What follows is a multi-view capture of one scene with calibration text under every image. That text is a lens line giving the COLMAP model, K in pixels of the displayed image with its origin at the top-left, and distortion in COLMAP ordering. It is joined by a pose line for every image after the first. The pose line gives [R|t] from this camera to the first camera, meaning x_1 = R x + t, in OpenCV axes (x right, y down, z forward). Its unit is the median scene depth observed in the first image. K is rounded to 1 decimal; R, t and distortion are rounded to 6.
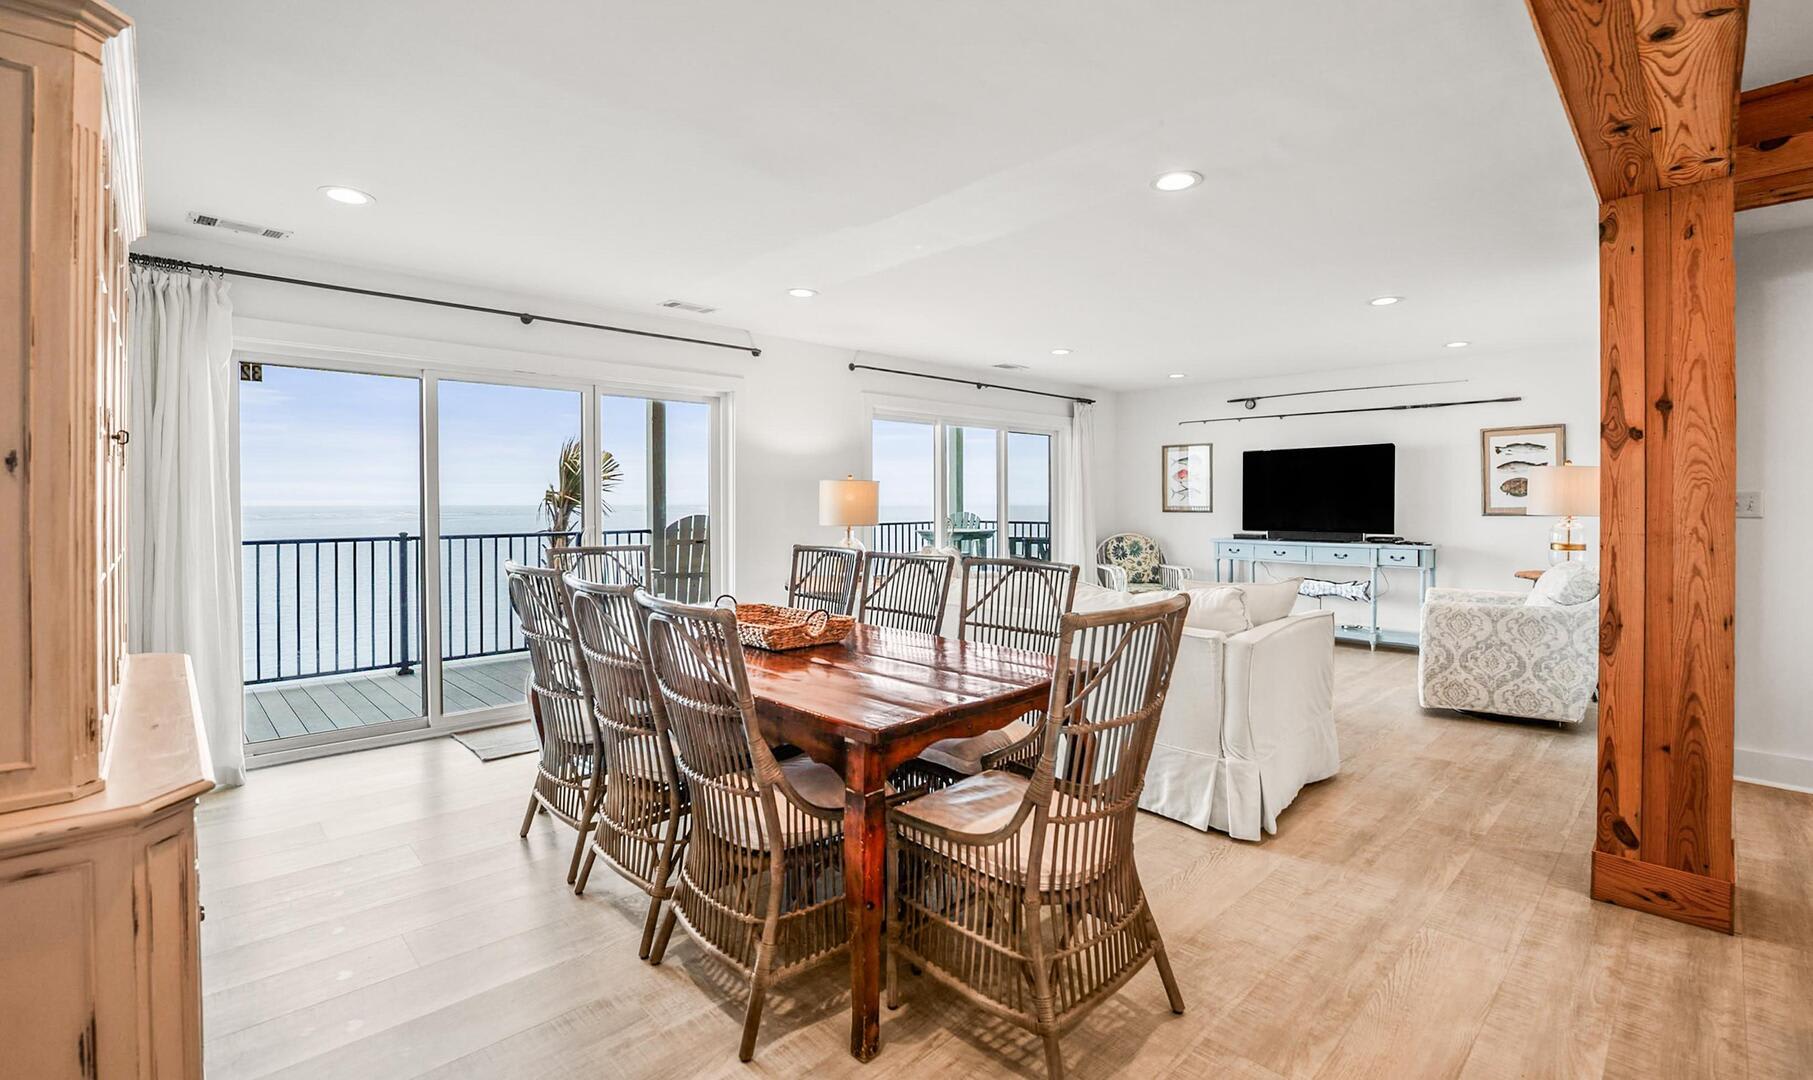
lens RADIAL K [[794.5, 0, 904.9], [0, 794.5, 503.1], [0, 0, 1]] dist [-0.028490, -0.000150]
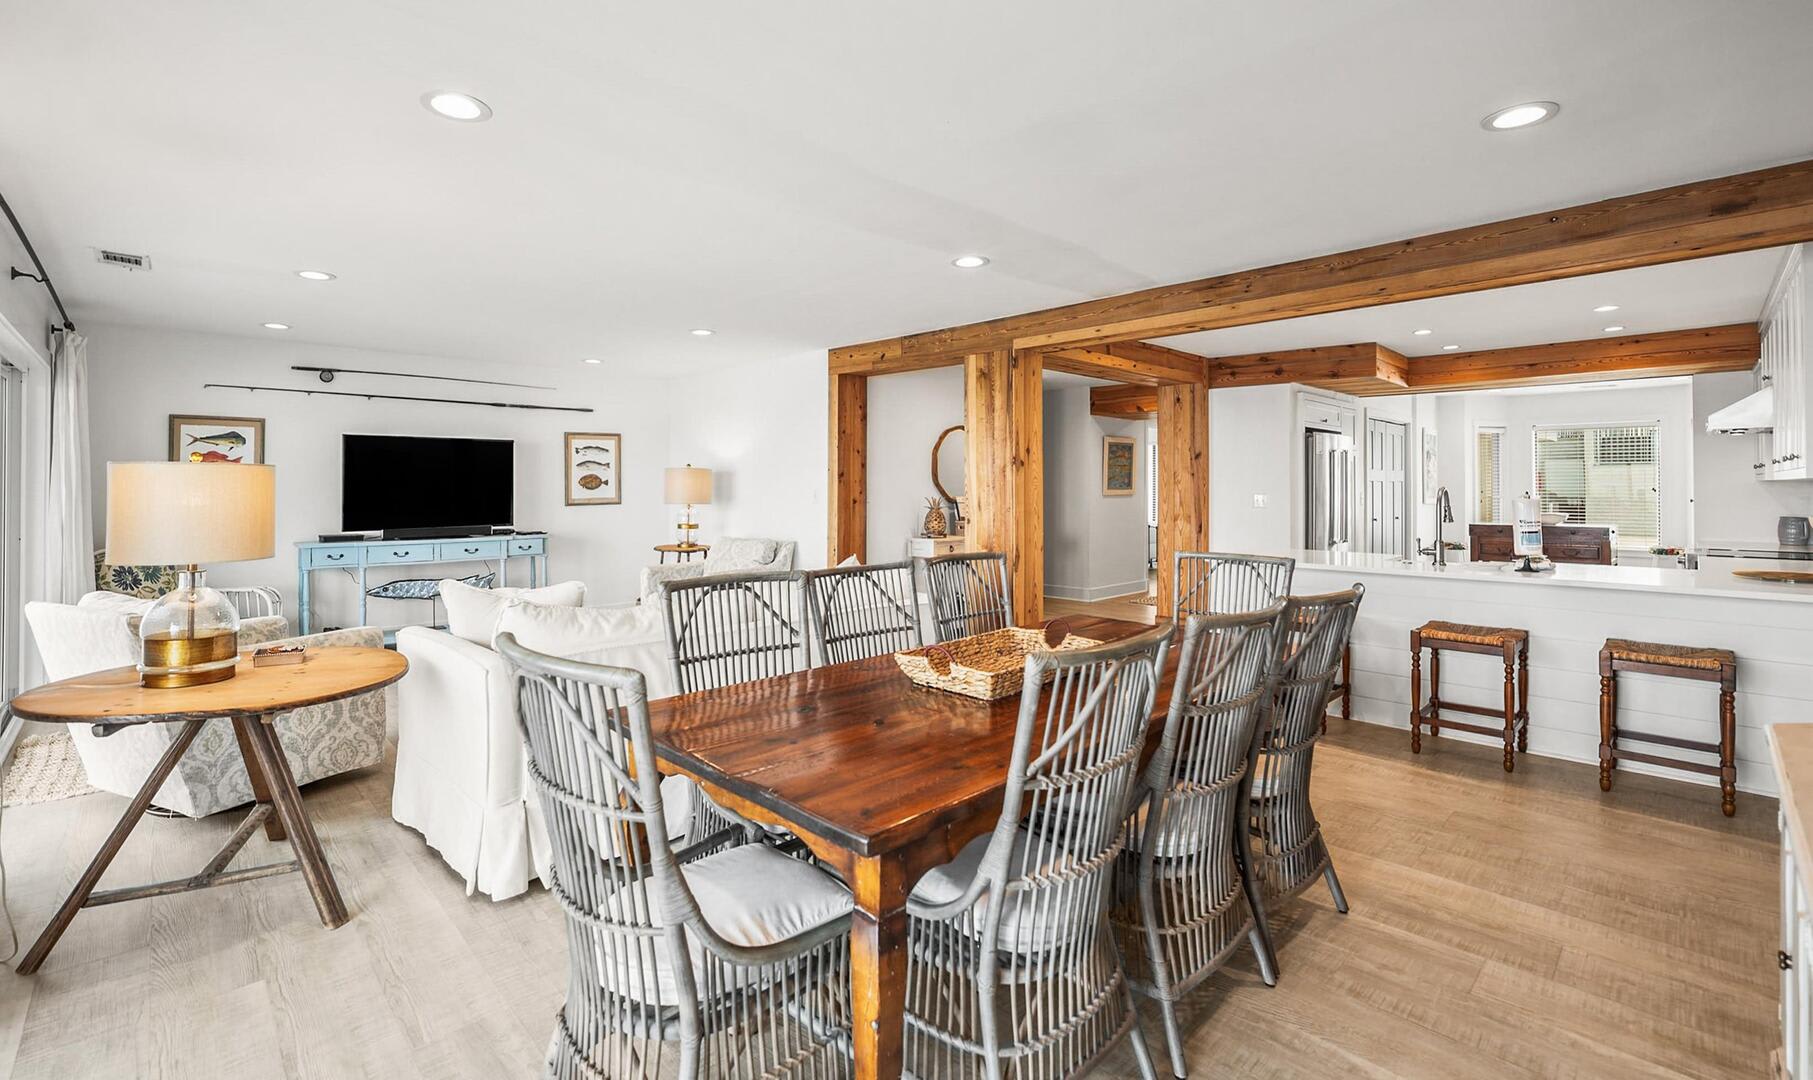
lens RADIAL K [[799.1, 0, 901.6], [0, 799.1, 481.2], [0, 0, 1]] dist [-0.026212, 0.000153]
pose [[-0.004809, 0.006471, 0.999968, -0.453720], [0.004735, 0.999968, -0.006448, -0.010744], [-0.999977, 0.004704, -0.004839, 0.496545]]
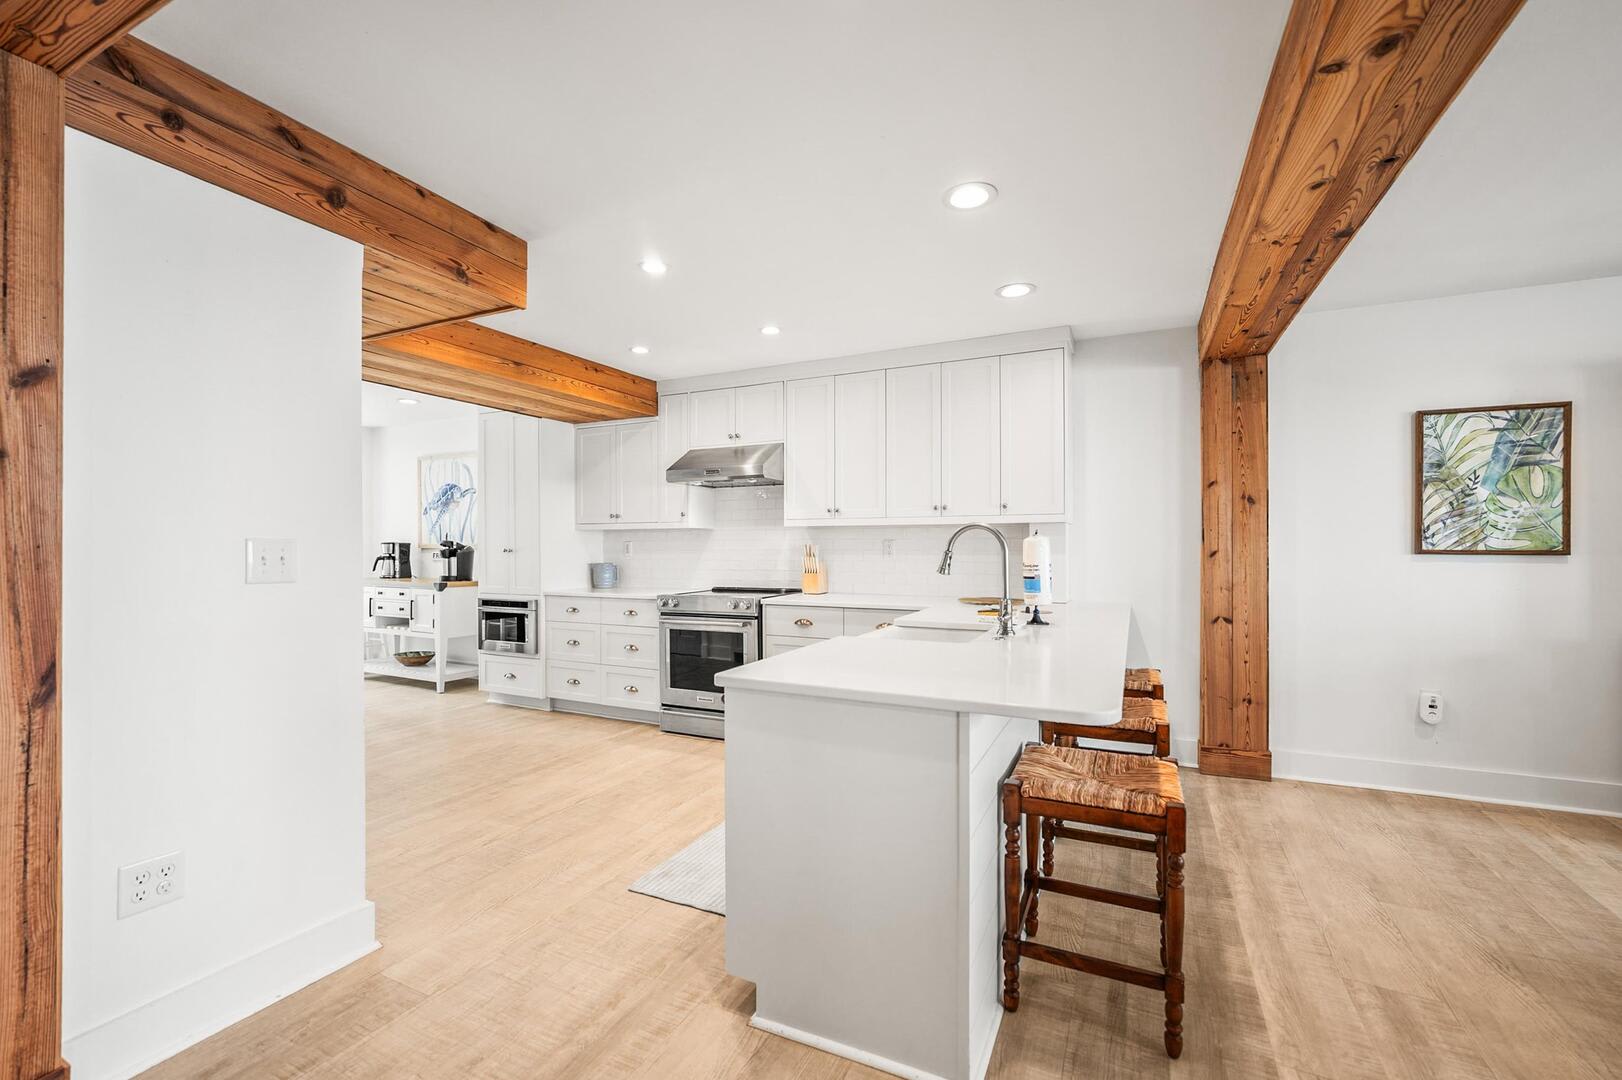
lens RADIAL K [[684.3, 0, 815.5], [0, 684.3, 546.2], [0, 0, 1]] dist [-0.001610, 0.000263]
pose [[-0.935640, 0.005270, -0.352917, 0.474491], [0.002937, 0.999970, 0.007147, 0.002201], [0.352944, 0.005650, -0.935627, 0.377936]]
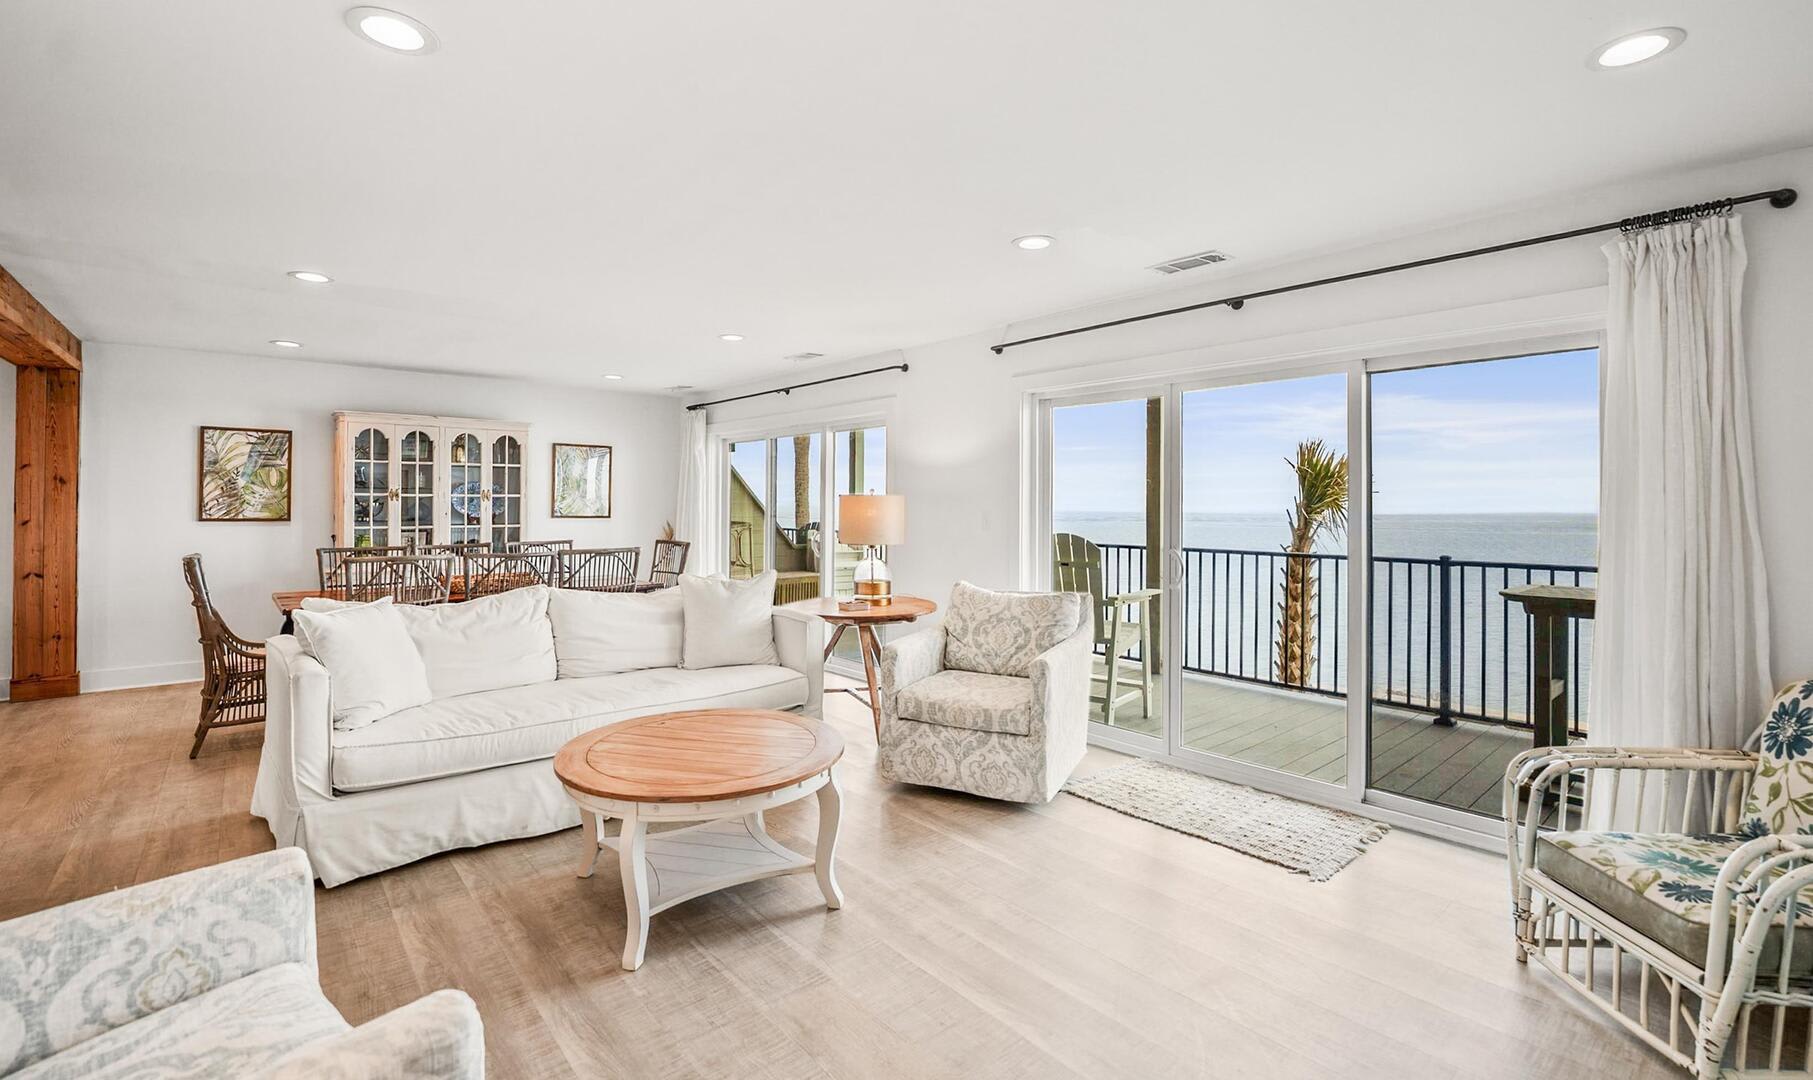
lens RADIAL K [[787.0, 0, 903.5], [0, 787.0, 496.2], [0, 0, 1]] dist [-0.023925, 0.000419]
pose [[-0.054907, -0.009471, -0.998447, 0.701563], [-0.009469, 0.999915, -0.008965, -0.015394], [0.998447, 0.008962, -0.054992, 0.914960]]
